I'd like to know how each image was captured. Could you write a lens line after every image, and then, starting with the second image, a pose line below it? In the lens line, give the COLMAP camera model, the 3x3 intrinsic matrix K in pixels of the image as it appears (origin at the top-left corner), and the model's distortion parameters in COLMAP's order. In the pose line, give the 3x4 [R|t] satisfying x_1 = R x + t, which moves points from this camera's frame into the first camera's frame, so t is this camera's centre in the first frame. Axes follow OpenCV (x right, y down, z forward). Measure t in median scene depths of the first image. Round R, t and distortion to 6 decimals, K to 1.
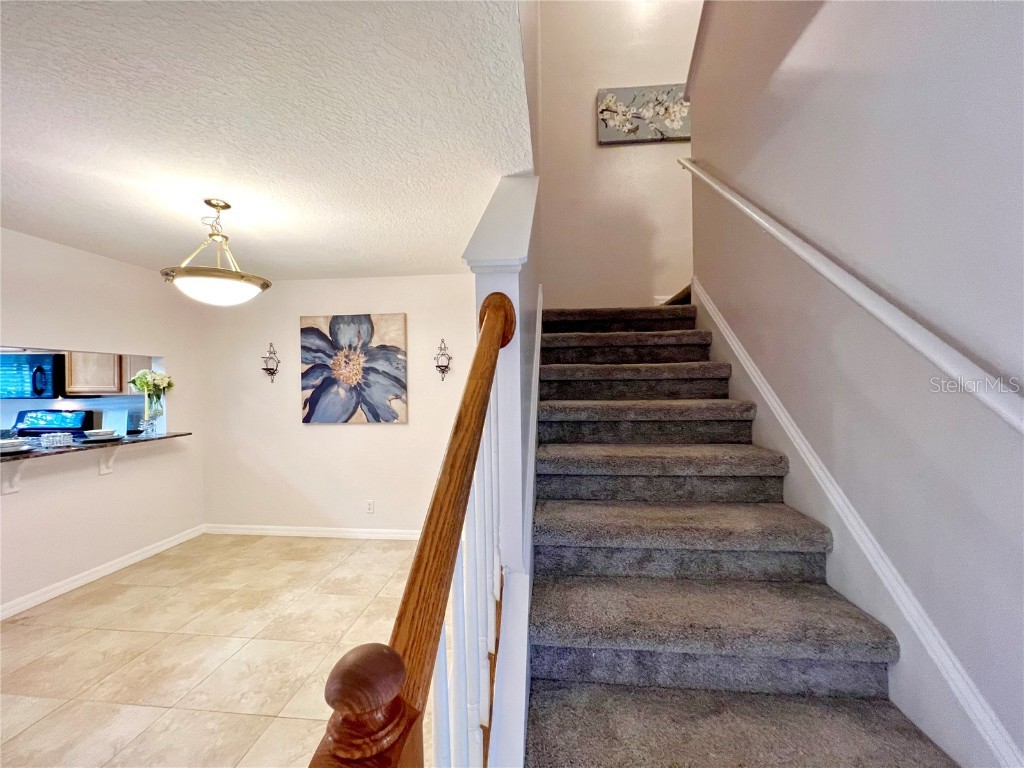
lens RADIAL K [[411.9, 0, 510.8], [0, 411.9, 385.9], [0, 0, 1]] dist [0.002255, 0.000487]
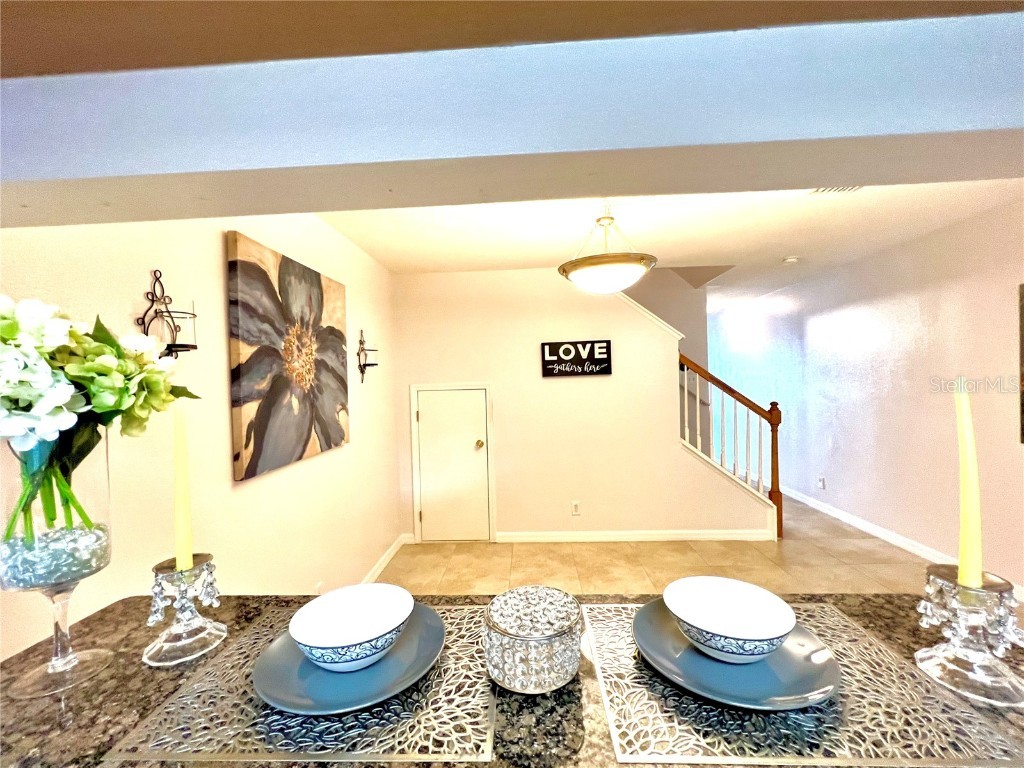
lens RADIAL K [[423.4, 0, 512.0], [0, 423.4, 384.0], [0, 0, 1]] dist [0.000118, 0.000046]
pose [[-0.060451, 0.002097, 0.998169, -0.974556], [0.033244, 0.999447, -0.000086, -0.001178], [-0.997617, 0.033177, -0.060487, 0.755853]]
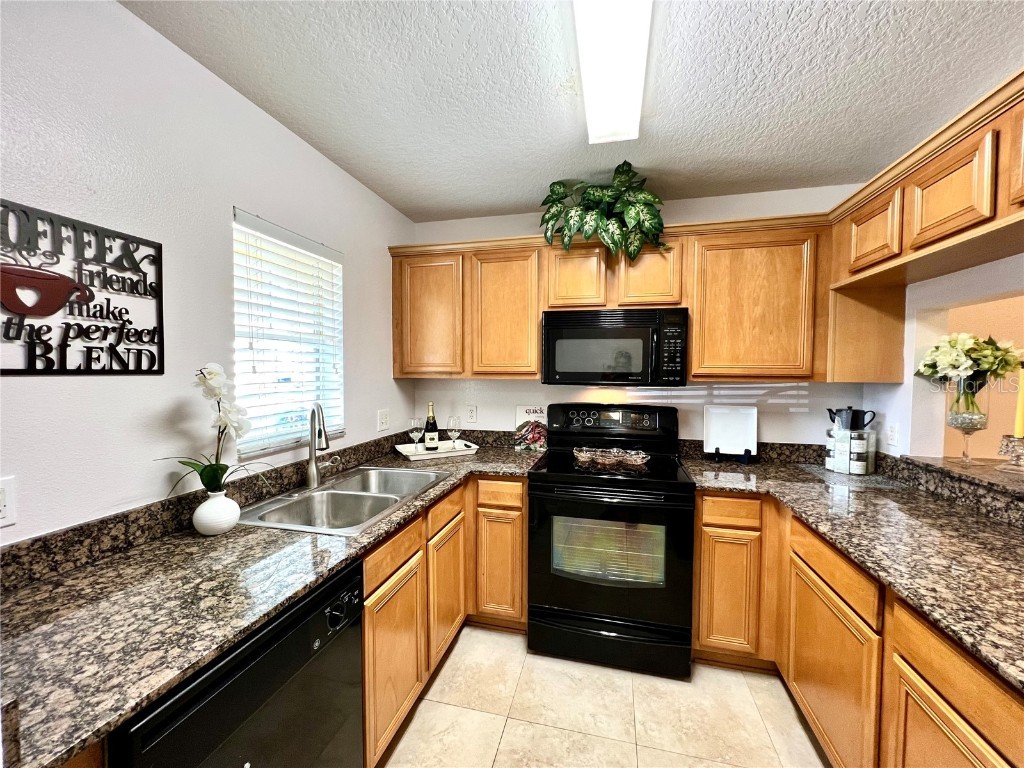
lens RADIAL K [[411.9, 0, 510.8], [0, 411.9, 385.9], [0, 0, 1]] dist [0.002255, 0.000487]
pose [[0.990713, 0.020892, -0.134352, -1.245658], [-0.016388, 0.999269, 0.034544, 0.013719], [0.134976, -0.032022, 0.990331, 0.395790]]
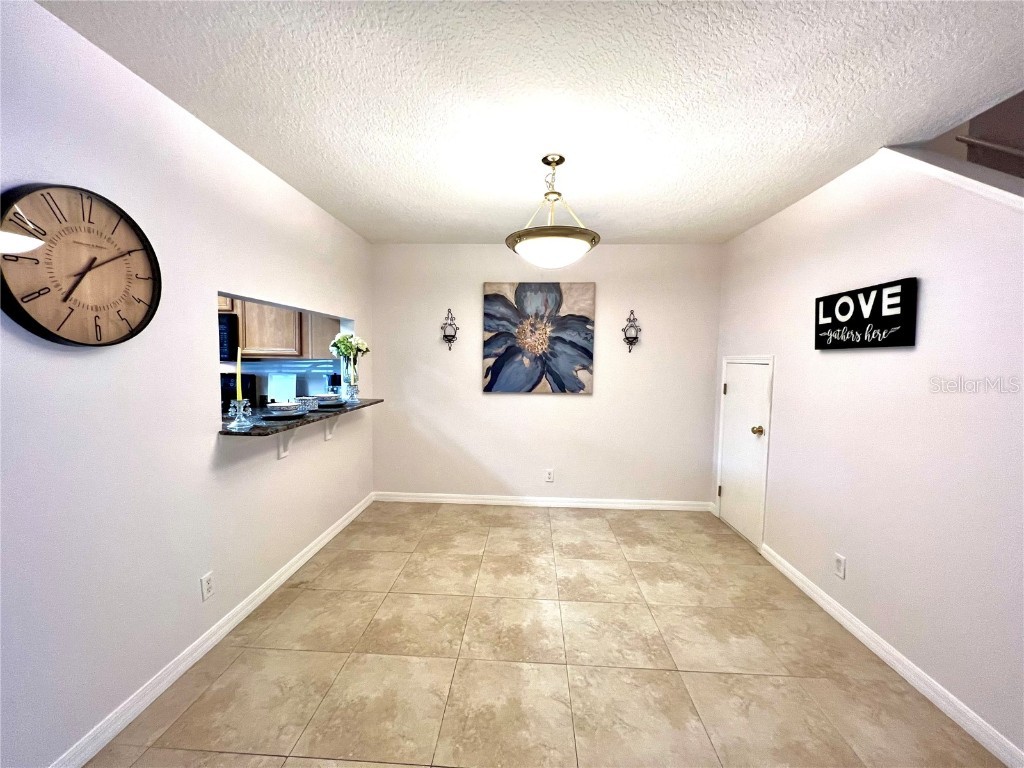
lens RADIAL K [[411.9, 0, 510.8], [0, 411.9, 385.9], [0, 0, 1]] dist [0.002255, 0.000487]
pose [[0.998075, 0.020026, 0.058700, -0.505660], [-0.023890, 0.997541, 0.065881, 0.009480], [-0.057237, -0.067156, 0.996099, 0.013877]]
